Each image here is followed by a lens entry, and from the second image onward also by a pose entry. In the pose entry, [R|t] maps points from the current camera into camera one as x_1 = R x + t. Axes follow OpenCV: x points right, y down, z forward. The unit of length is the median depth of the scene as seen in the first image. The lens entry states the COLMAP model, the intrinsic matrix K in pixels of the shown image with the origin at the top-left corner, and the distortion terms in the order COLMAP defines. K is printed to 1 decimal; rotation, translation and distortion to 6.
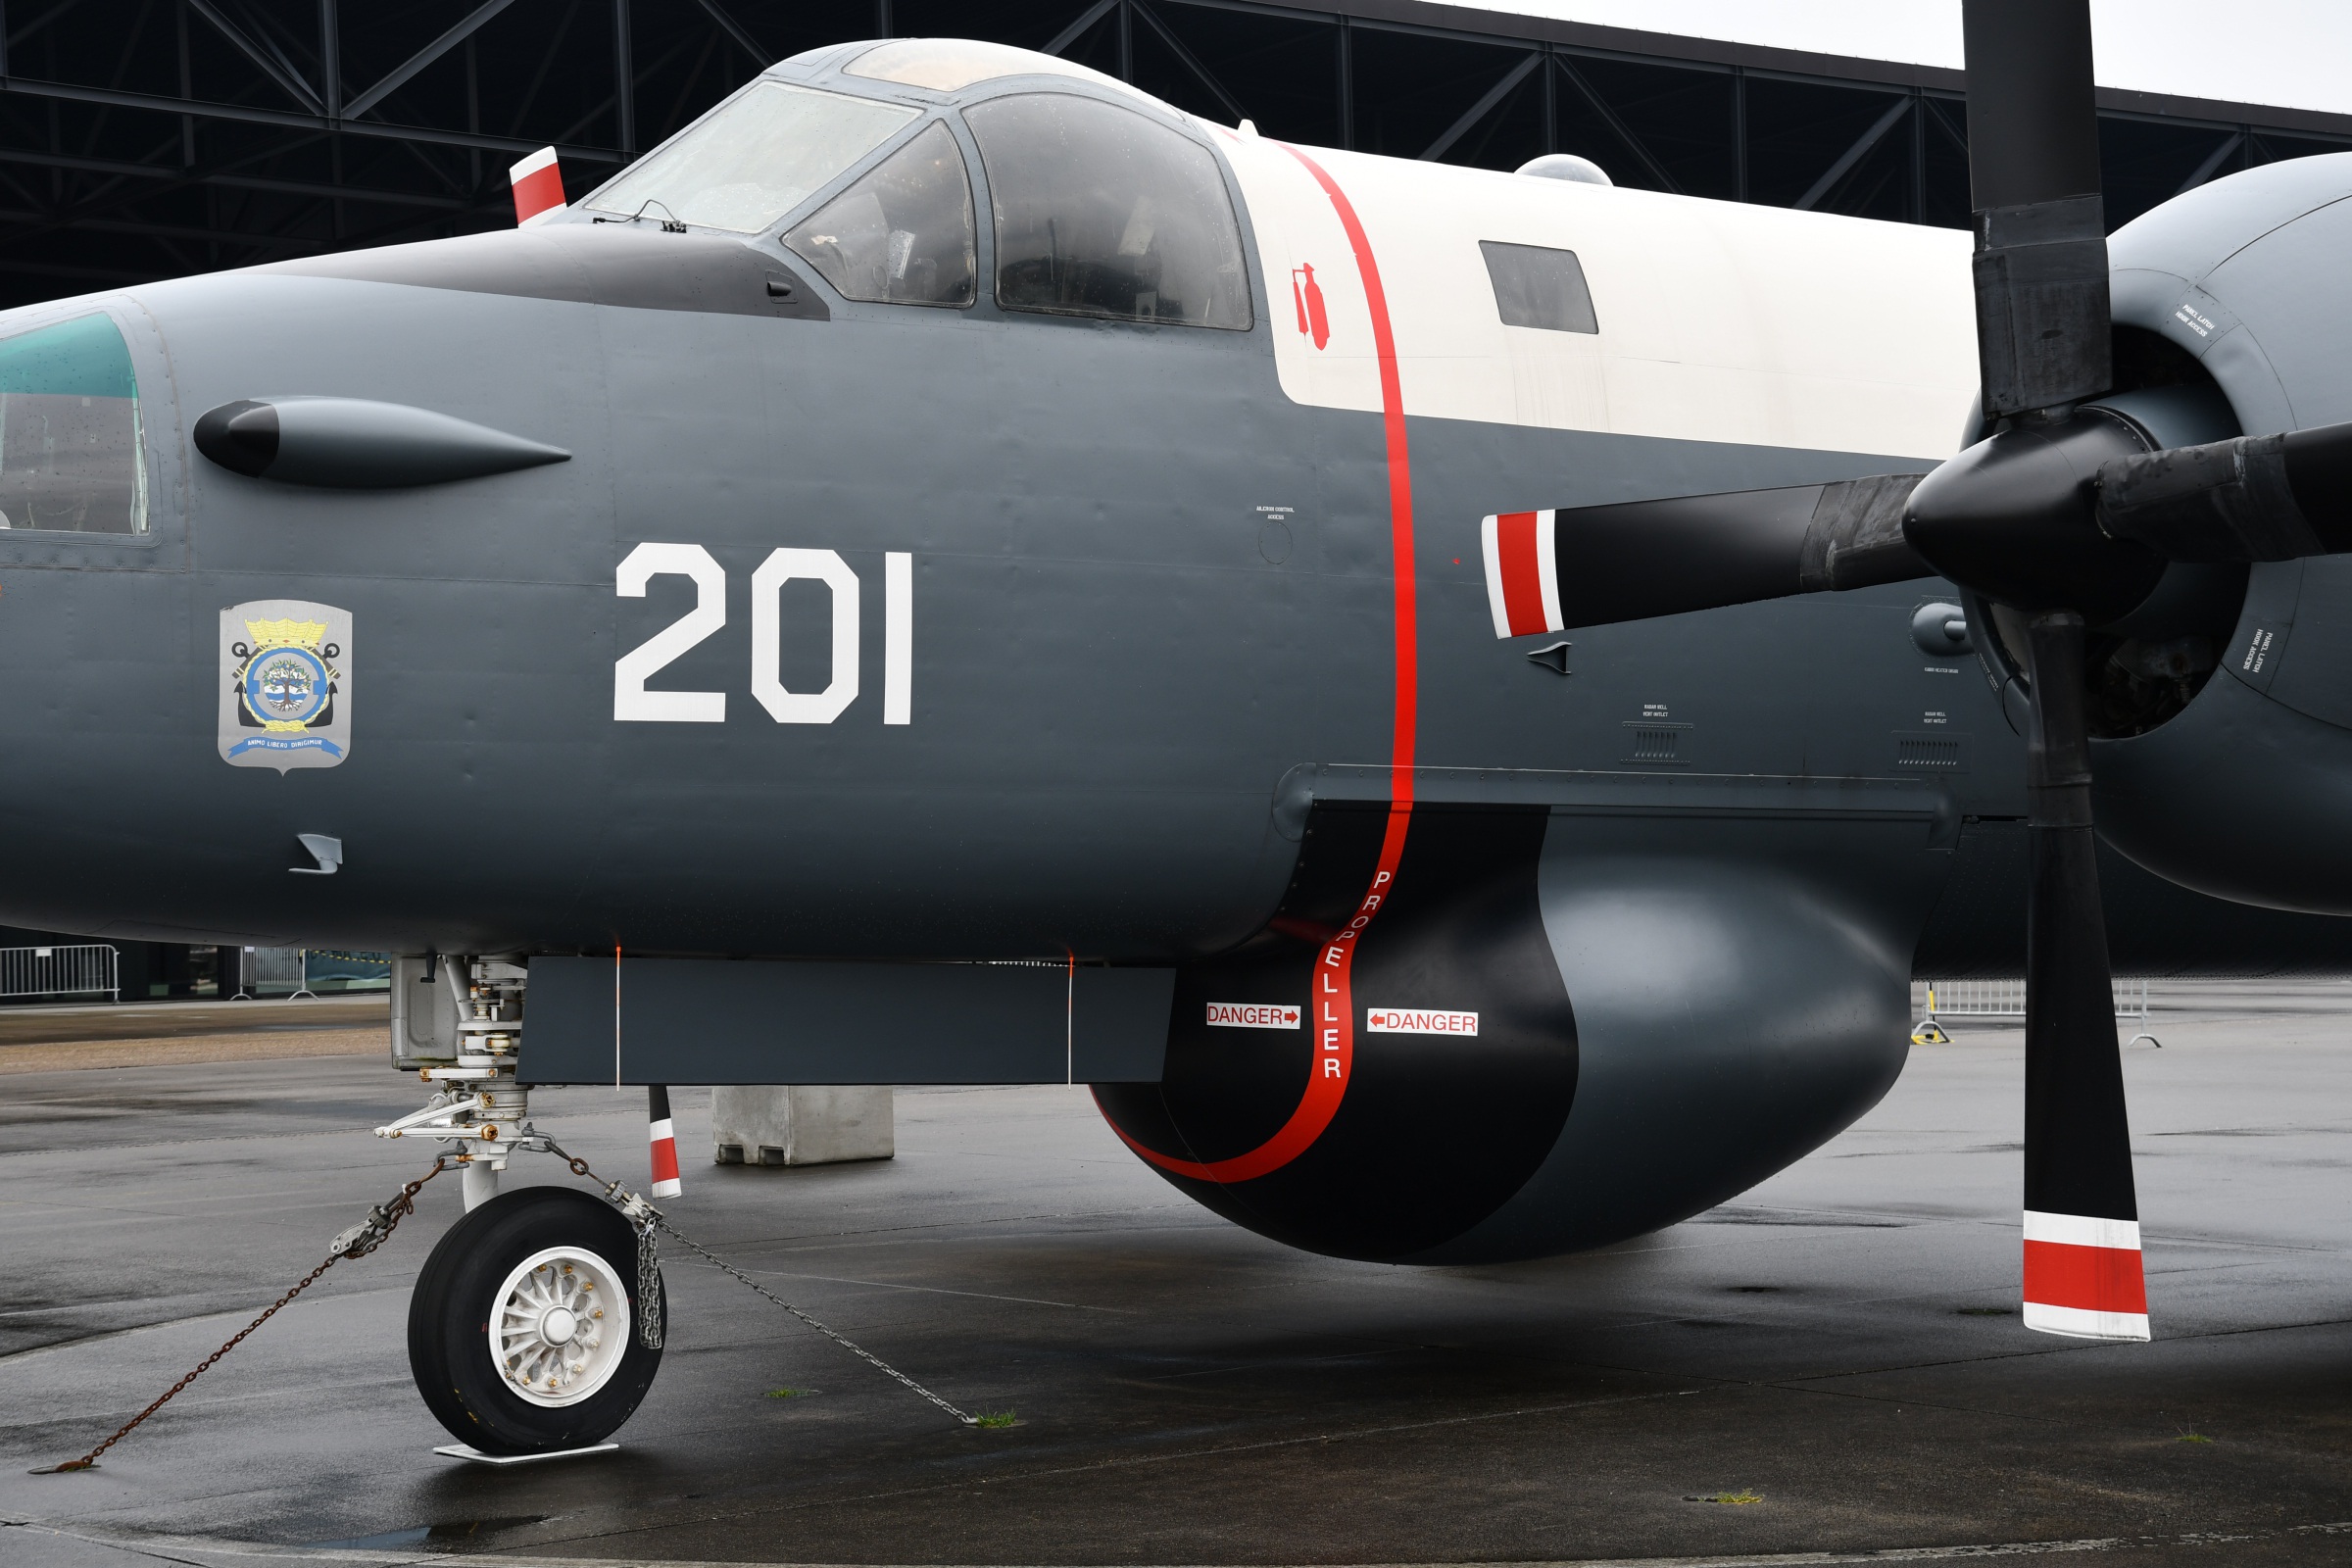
lens RADIAL K [[4261.1, 0, 1176.0], [0, 4261.1, 784.0], [0, 0, 1]] dist [0.351875, 0.097037]
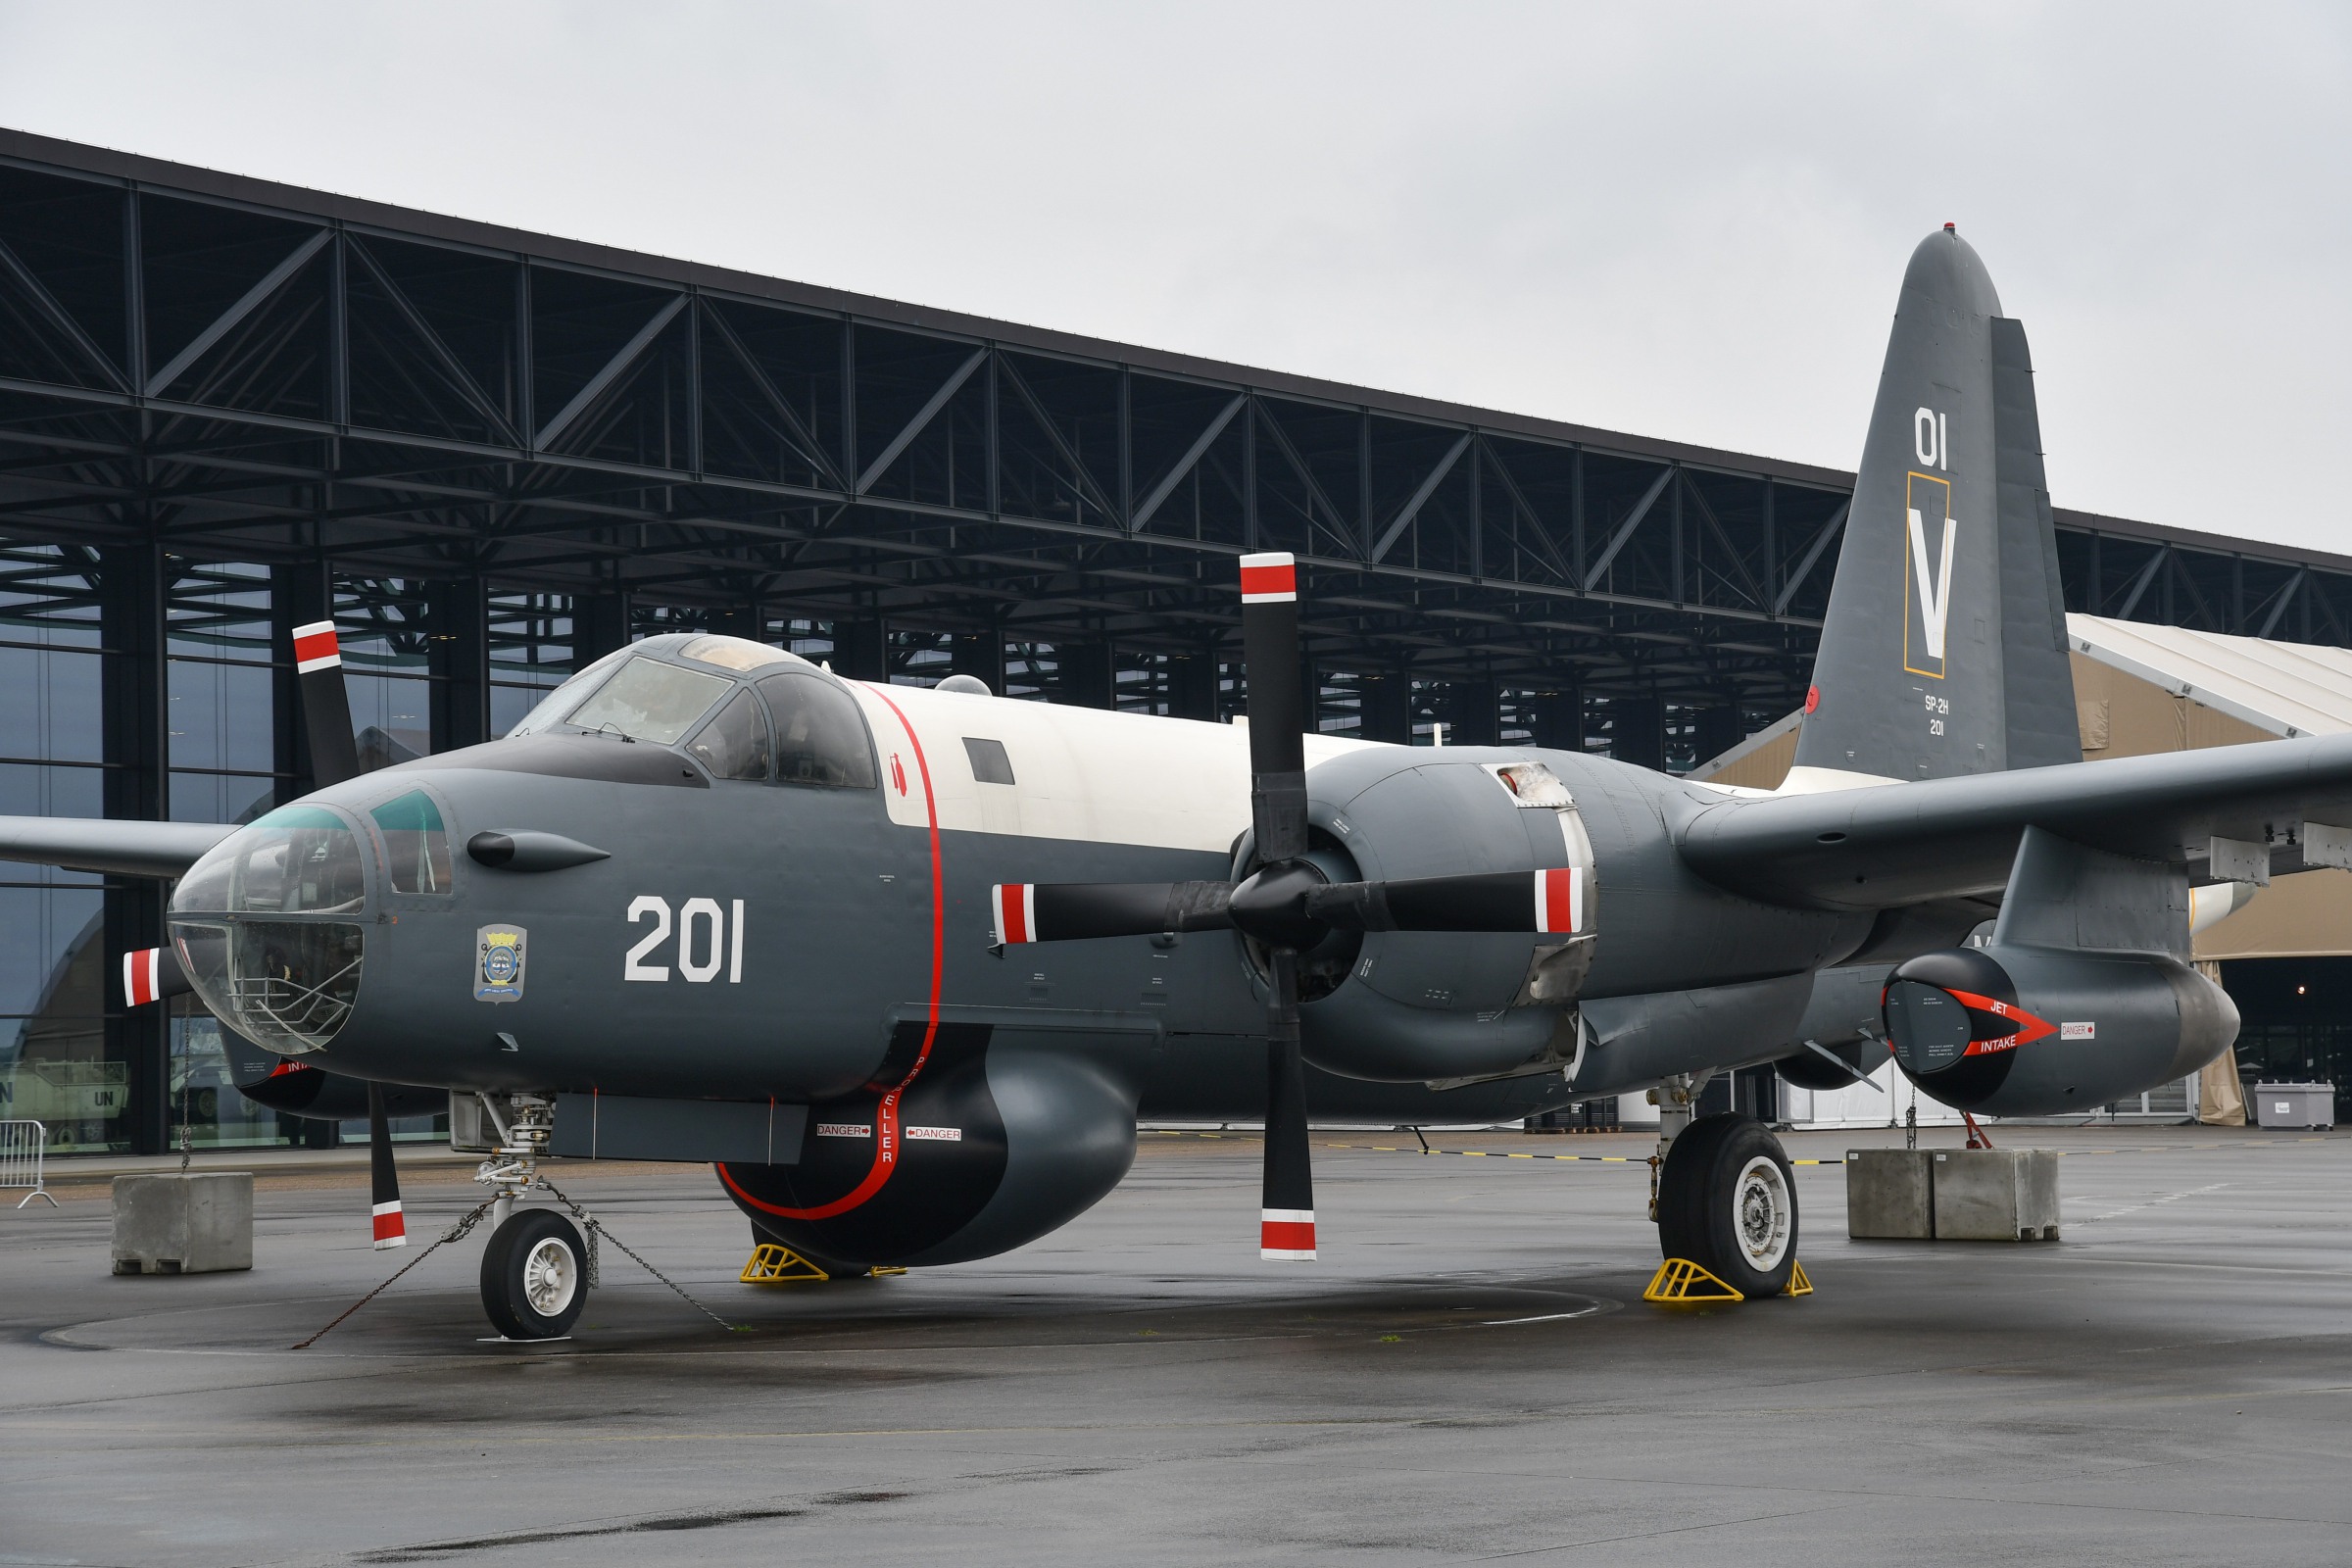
lens RADIAL K [[5582.5, 0, 1176.0], [0, 5582.5, 784.0], [0, 0, 1]] dist [0.596142, -0.066325]
pose [[0.953311, 0.030231, 0.300473, -0.669103], [-0.020882, 0.999194, -0.034281, -0.021010], [-0.301268, 0.026406, 0.953174, -1.630686]]
